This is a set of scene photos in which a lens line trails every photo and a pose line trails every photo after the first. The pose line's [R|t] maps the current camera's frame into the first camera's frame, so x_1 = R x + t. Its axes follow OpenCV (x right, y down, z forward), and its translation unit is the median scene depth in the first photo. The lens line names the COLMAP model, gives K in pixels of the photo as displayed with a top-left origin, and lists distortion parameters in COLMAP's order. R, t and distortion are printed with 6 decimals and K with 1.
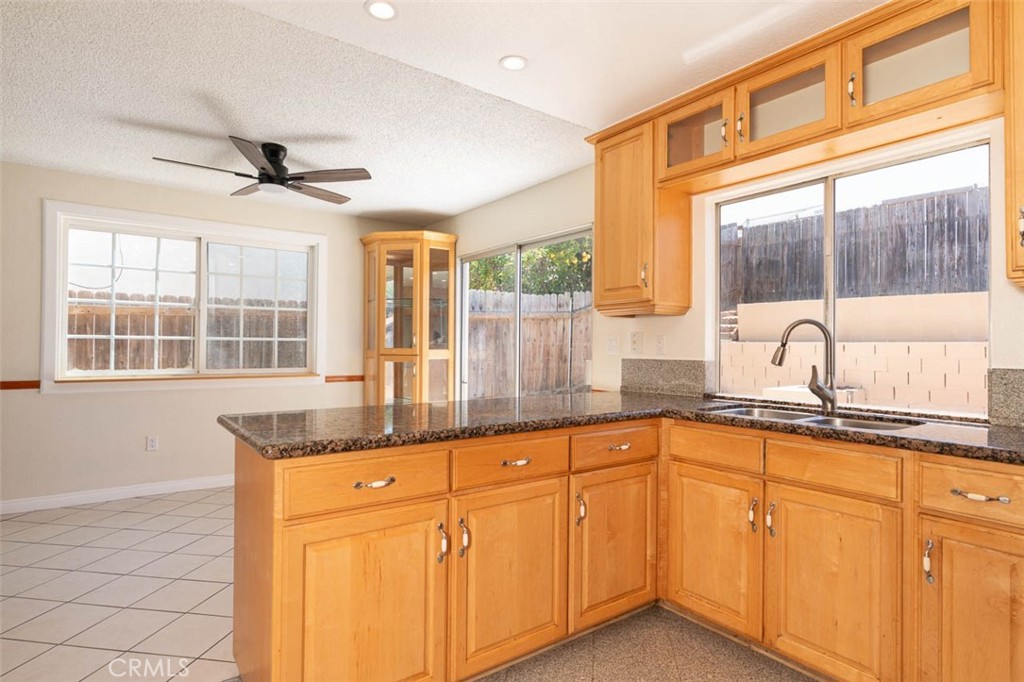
lens RADIAL K [[543.4, 0, 512.6], [0, 543.4, 341.5], [0, 0, 1]] dist [-0.005969, 0.002692]
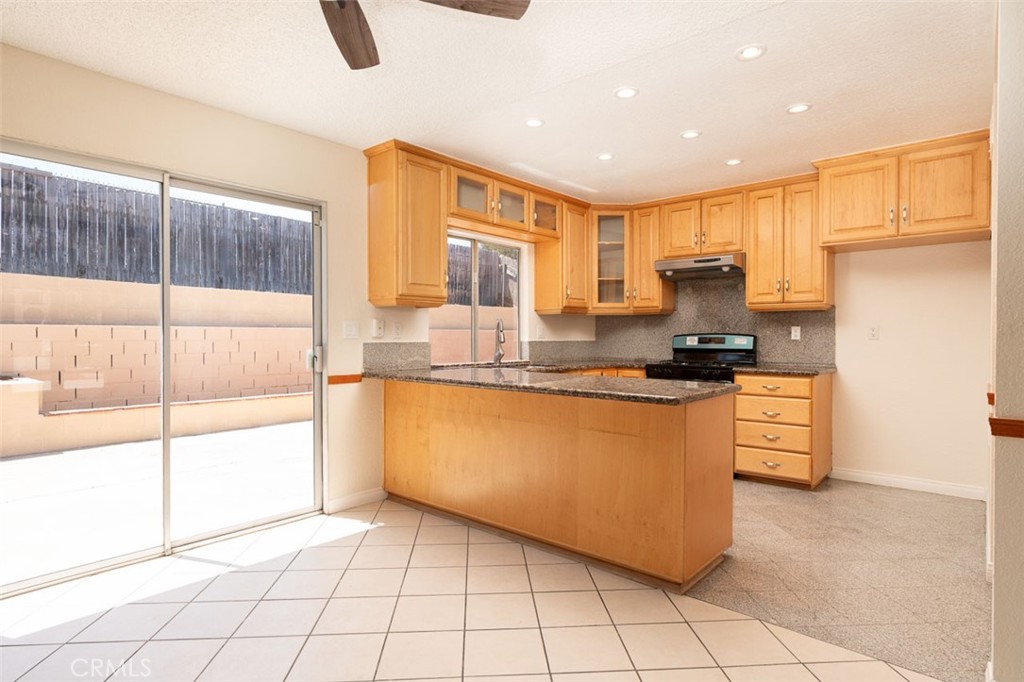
lens RADIAL K [[543.4, 0, 512.0], [0, 543.4, 342.1], [0, 0, 1]] dist [-0.005969, 0.002692]
pose [[-0.221208, -0.021053, 0.974999, -0.634391], [-0.015425, 0.999717, 0.018087, 0.003521], [-0.975105, -0.011039, -0.221470, 0.653960]]
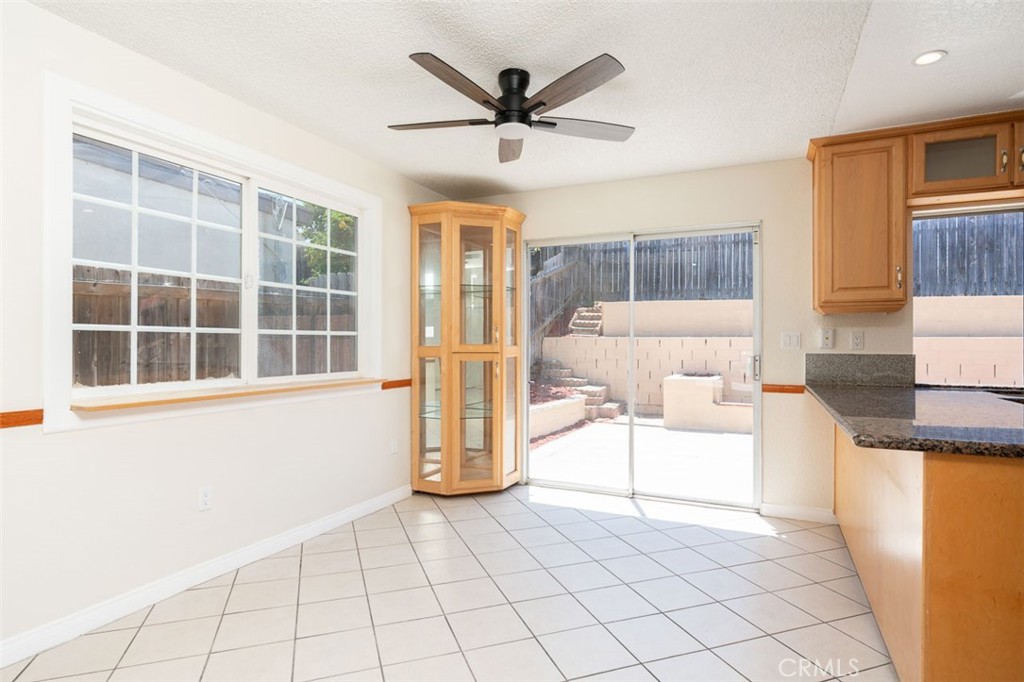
lens RADIAL K [[543.4, 0, 513.0], [0, 543.4, 341.7], [0, 0, 1]] dist [-0.005969, 0.002692]
pose [[0.877423, -0.002815, 0.479709, -0.553500], [-0.003317, 0.999923, 0.011936, -0.001855], [-0.479706, -0.012064, 0.877347, 0.239654]]
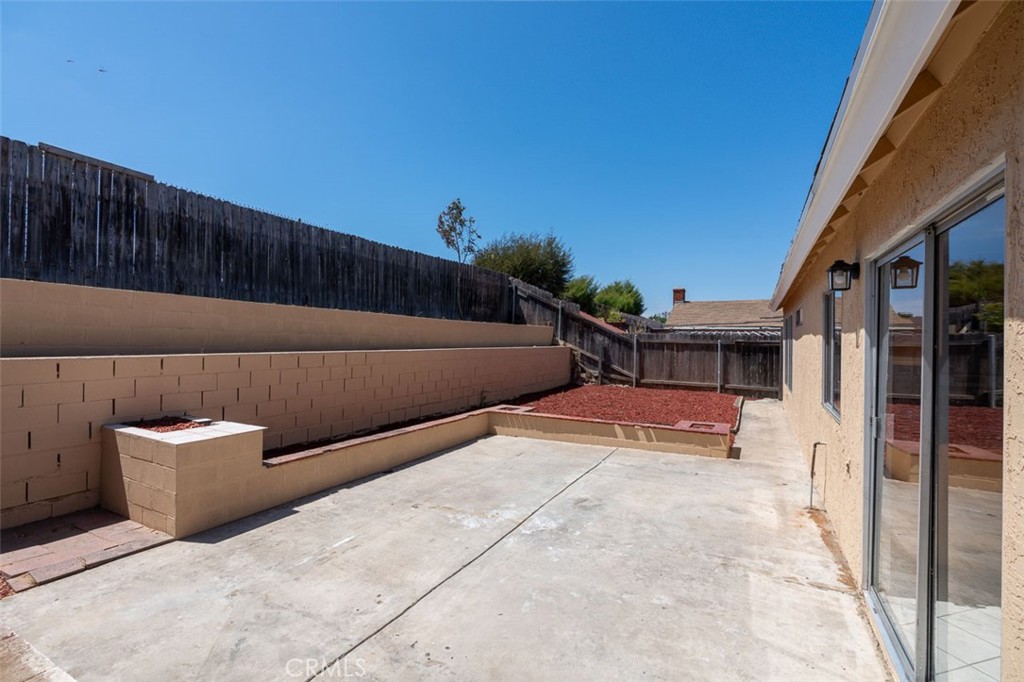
lens RADIAL K [[467.8, 0, 509.6], [0, 467.8, 337.5], [0, 0, 1]] dist [0.004700, 0.000436]
pose [[-0.424607, -0.006703, 0.905353, -0.225028], [-0.023544, 0.999716, -0.003641, -0.047948], [-0.905071, -0.022862, -0.424645, 1.398606]]
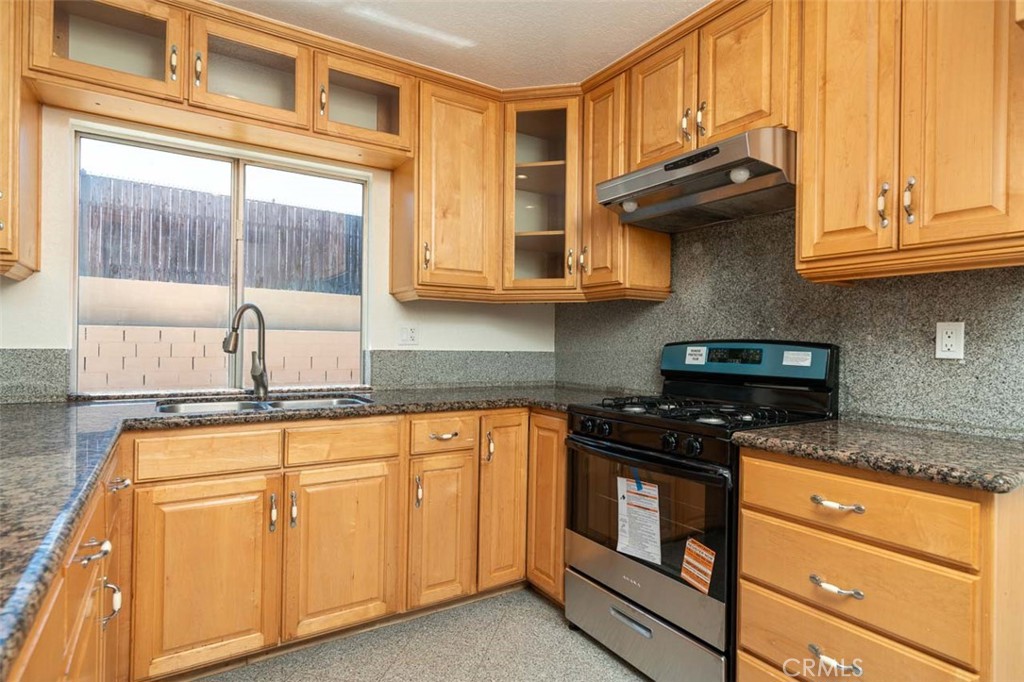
lens RADIAL K [[543.4, 0, 508.6], [0, 543.4, 342.6], [0, 0, 1]] dist [-0.005969, 0.002692]
pose [[0.067034, -0.008137, 0.997717, -0.195203], [-0.026340, 0.999604, 0.009922, 0.002831], [-0.997403, -0.026945, 0.066793, 0.230993]]
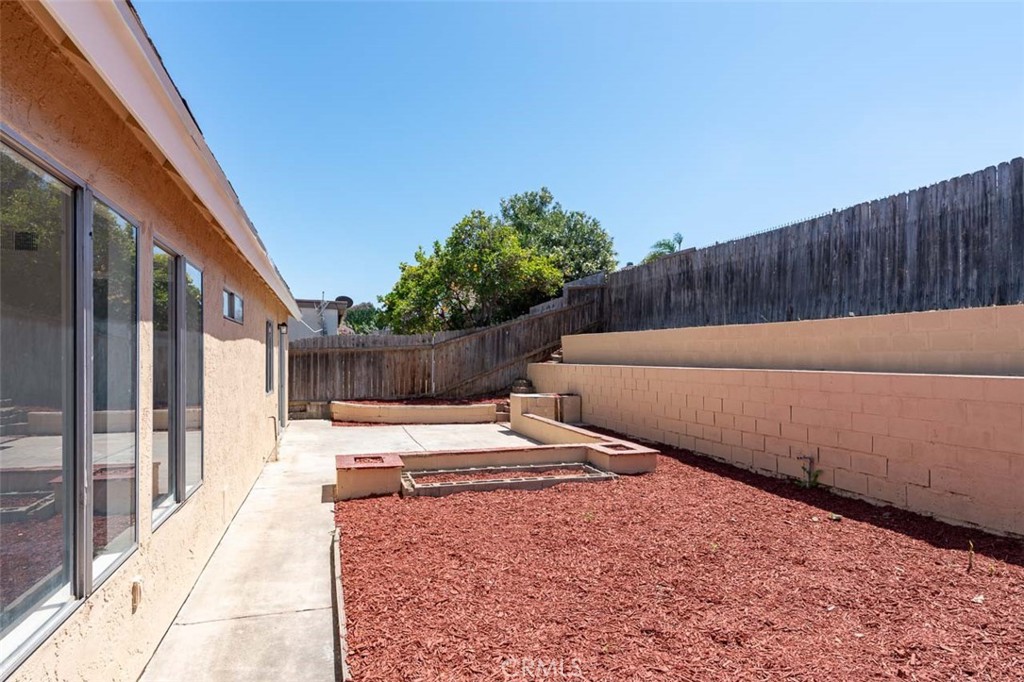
lens RADIAL K [[543.4, 0, 506.6], [0, 543.4, 366.0], [0, 0, 1]] dist [-0.005969, 0.002692]
pose [[0.949523, -0.002534, -0.313686, 1.496764], [0.011223, 0.999602, 0.025897, -0.058400], [0.313495, -0.028110, 0.949174, -0.813309]]
